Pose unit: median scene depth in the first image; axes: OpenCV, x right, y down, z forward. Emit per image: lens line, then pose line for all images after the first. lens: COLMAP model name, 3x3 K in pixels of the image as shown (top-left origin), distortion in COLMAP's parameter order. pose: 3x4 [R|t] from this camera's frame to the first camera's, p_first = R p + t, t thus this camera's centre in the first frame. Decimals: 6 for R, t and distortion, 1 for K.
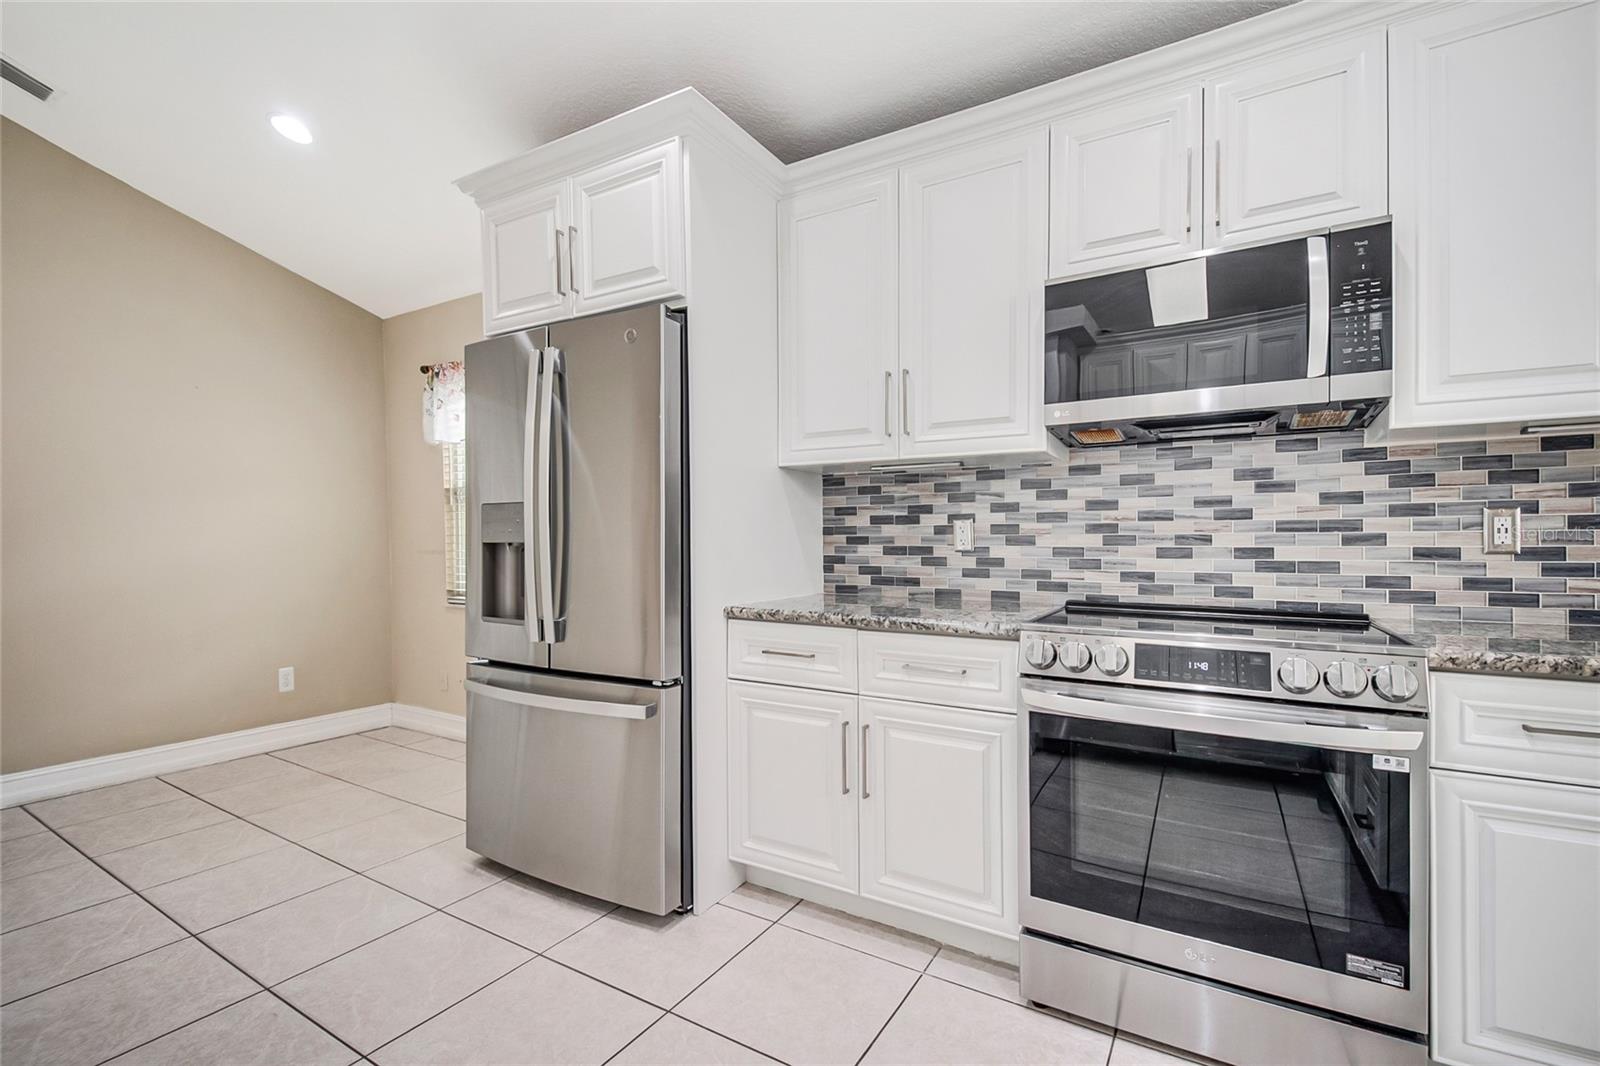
lens RADIAL K [[706.4, 0, 806.7], [0, 706.4, 538.4], [0, 0, 1]] dist [-0.020483, -0.000282]
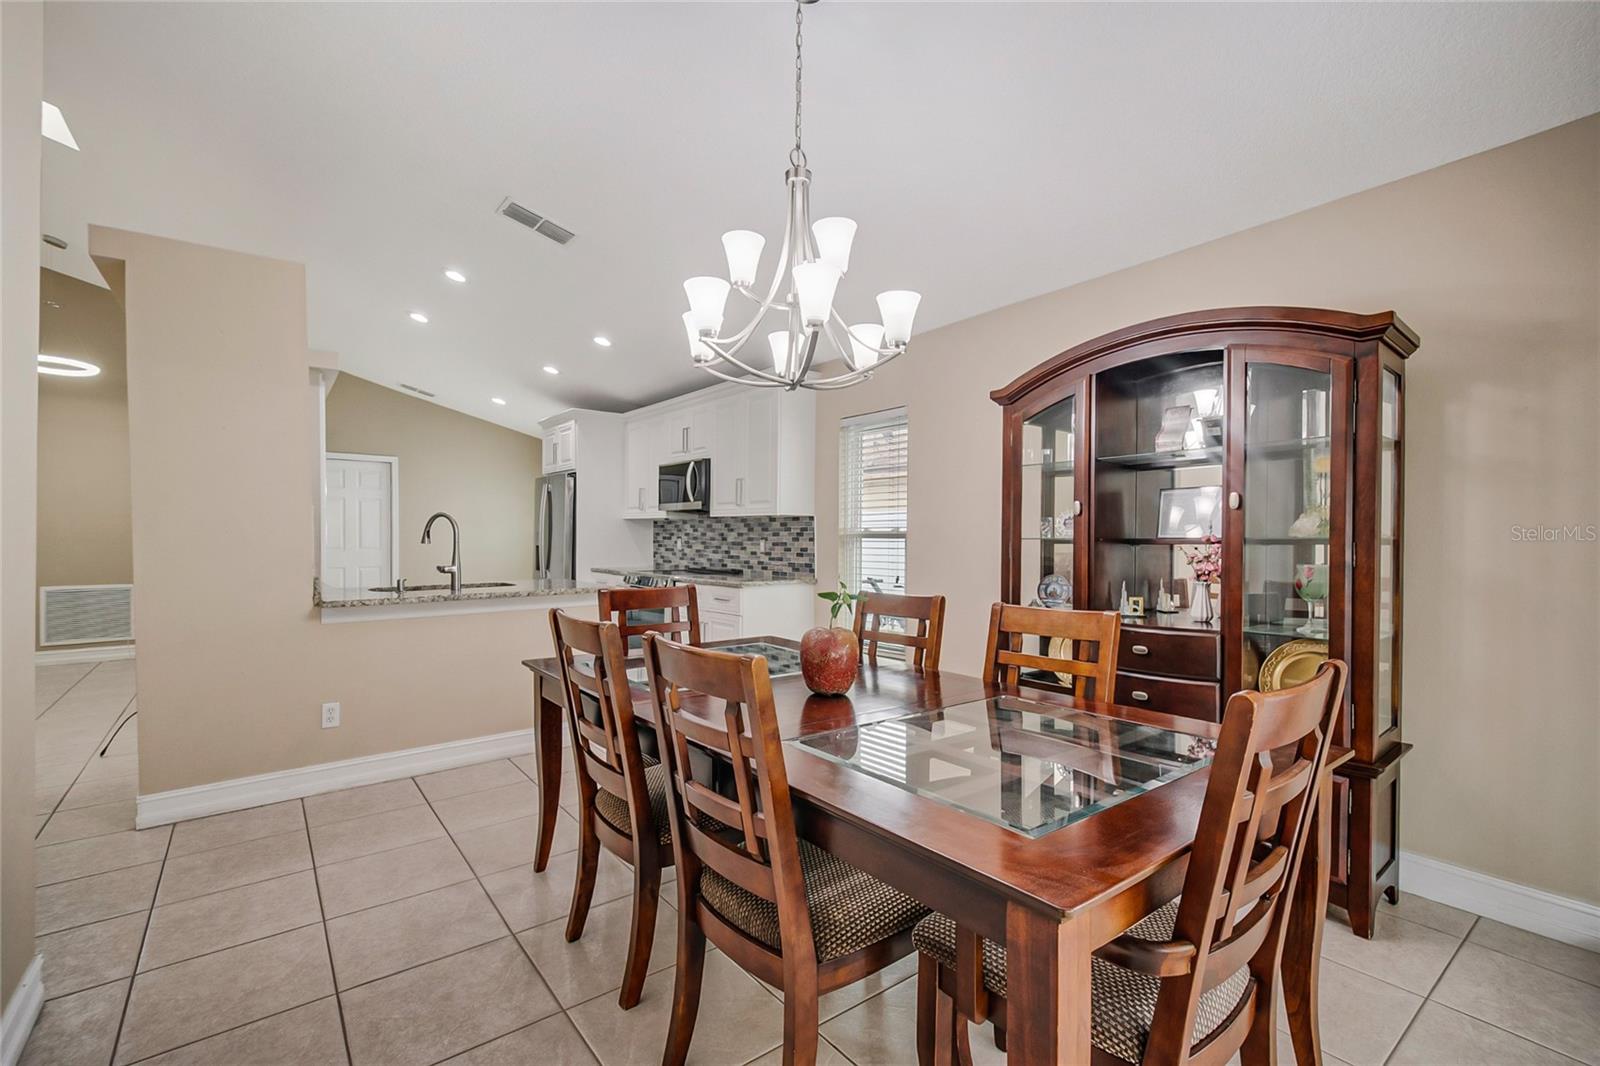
lens RADIAL K [[706.4, 0, 806.7], [0, 706.4, 538.4], [0, 0, 1]] dist [-0.020483, -0.000282]
pose [[0.937248, 0.005642, -0.348617, 1.932282], [-0.001776, 0.999933, 0.011408, -0.070626], [0.348658, -0.010073, 0.937196, -1.639303]]
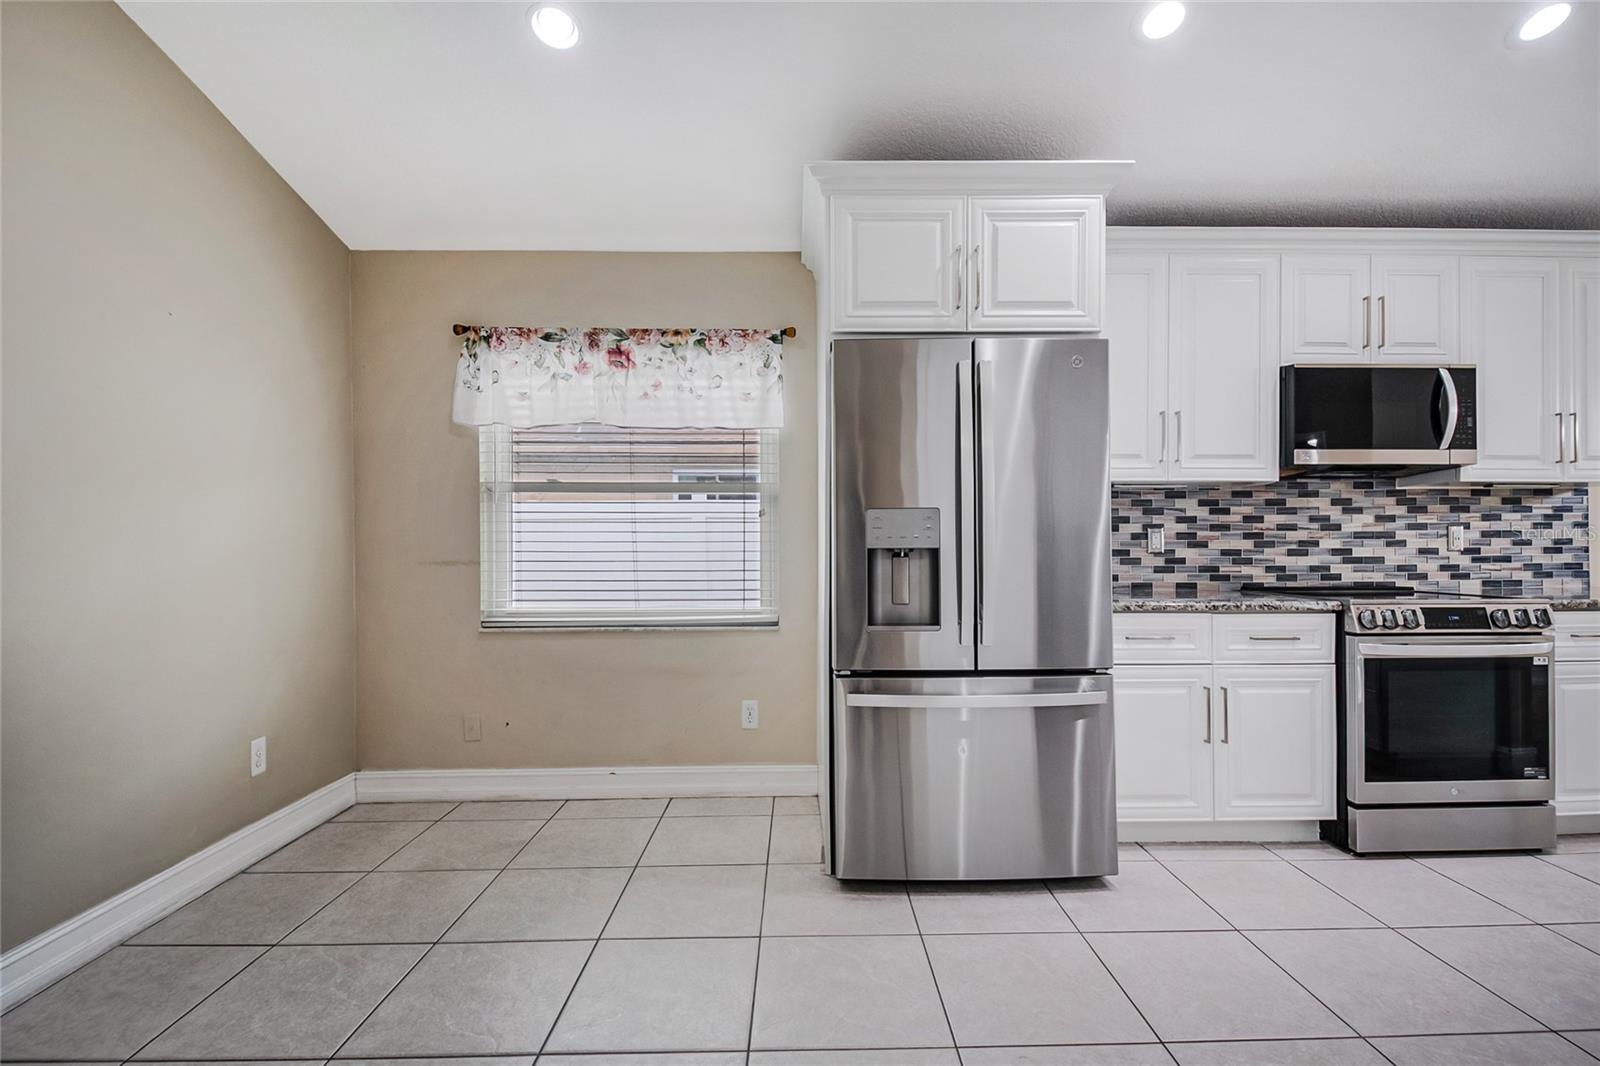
lens RADIAL K [[706.4, 0, 806.7], [0, 706.4, 538.4], [0, 0, 1]] dist [-0.020483, -0.000282]
pose [[0.848566, 0.002923, 0.529081, -1.179089], [0.000837, 0.999976, -0.006867, -0.000063], [-0.529089, 0.006270, 0.848543, 0.291352]]
